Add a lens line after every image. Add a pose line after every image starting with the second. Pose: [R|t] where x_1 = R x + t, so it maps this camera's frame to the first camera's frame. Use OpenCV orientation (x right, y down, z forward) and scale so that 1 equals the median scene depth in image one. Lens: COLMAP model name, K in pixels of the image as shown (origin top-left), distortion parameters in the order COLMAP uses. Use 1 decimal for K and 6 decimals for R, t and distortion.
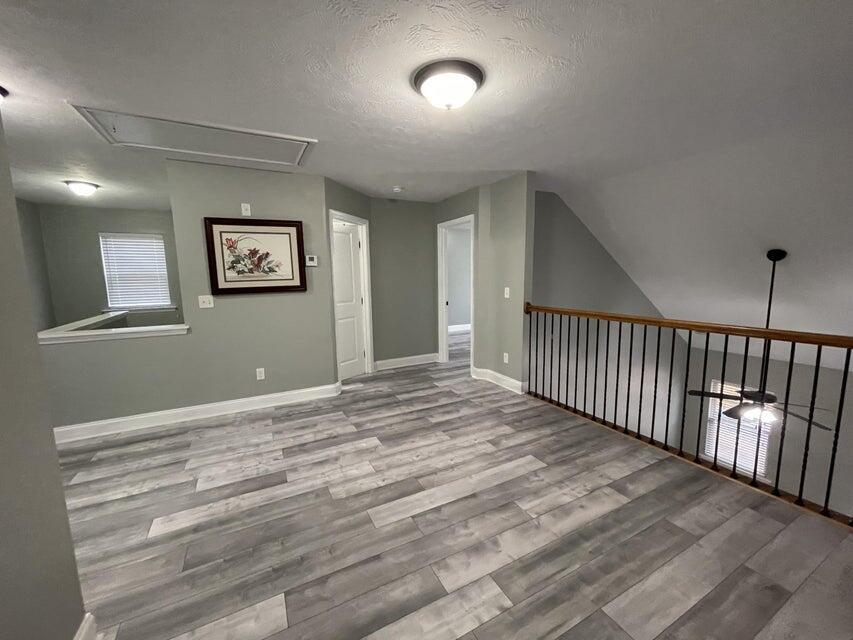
lens RADIAL K [[343.4, 0, 424.0], [0, 343.4, 318.1], [0, 0, 1]] dist [0.002636, 0.000137]
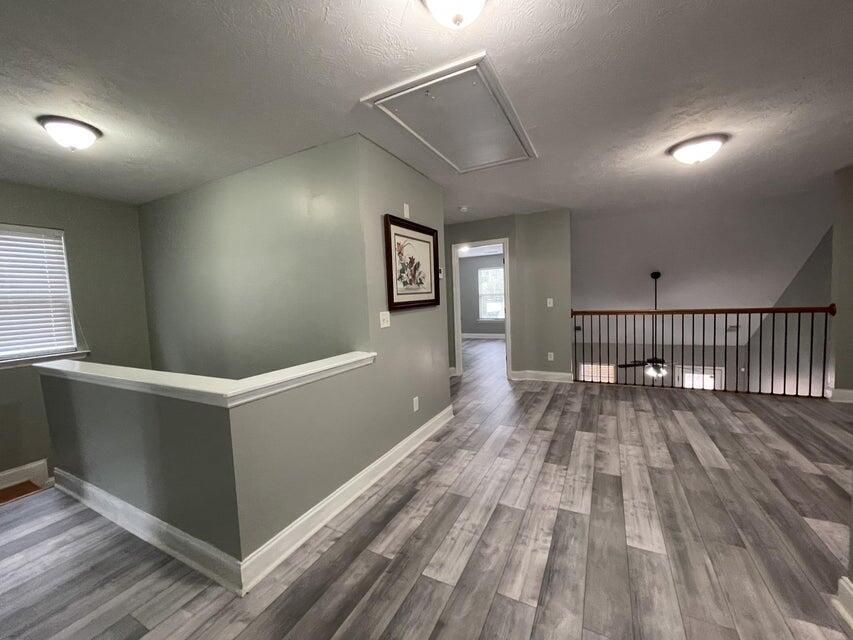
lens RADIAL K [[343.4, 0, 426.8], [0, 343.4, 318.0], [0, 0, 1]] dist [0.002636, 0.000137]
pose [[0.816528, -0.053663, 0.574807, -1.056573], [0.101223, 0.993554, -0.051033, -0.002058], [-0.568363, 0.099854, 0.816696, 0.320755]]
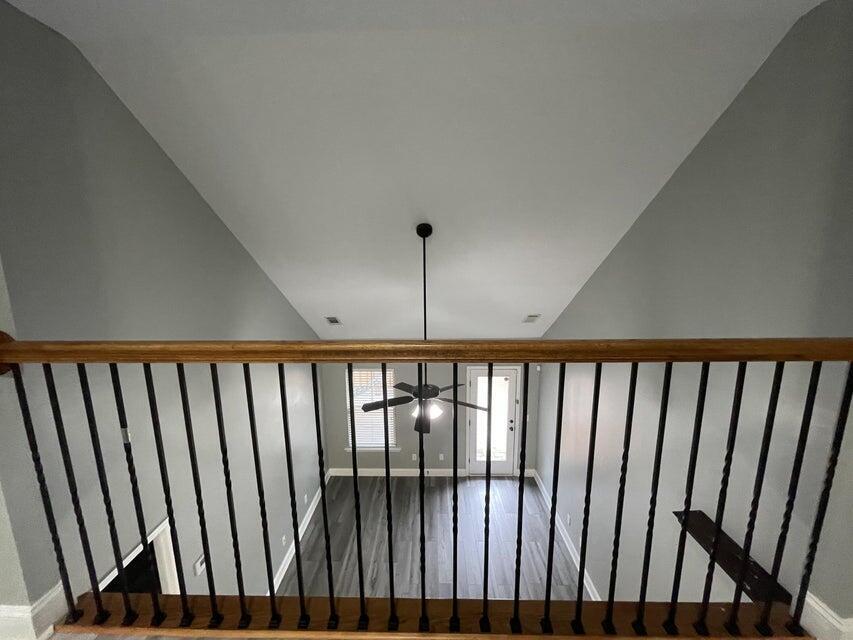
lens RADIAL K [[343.4, 0, 424.4], [0, 343.4, 320.0], [0, 0, 1]] dist [0.002636, 0.000137]
pose [[0.472202, -0.142236, 0.869939, 0.279920], [0.112258, 0.988564, 0.100698, -0.055567], [-0.874313, 0.050108, 0.482769, 0.697699]]
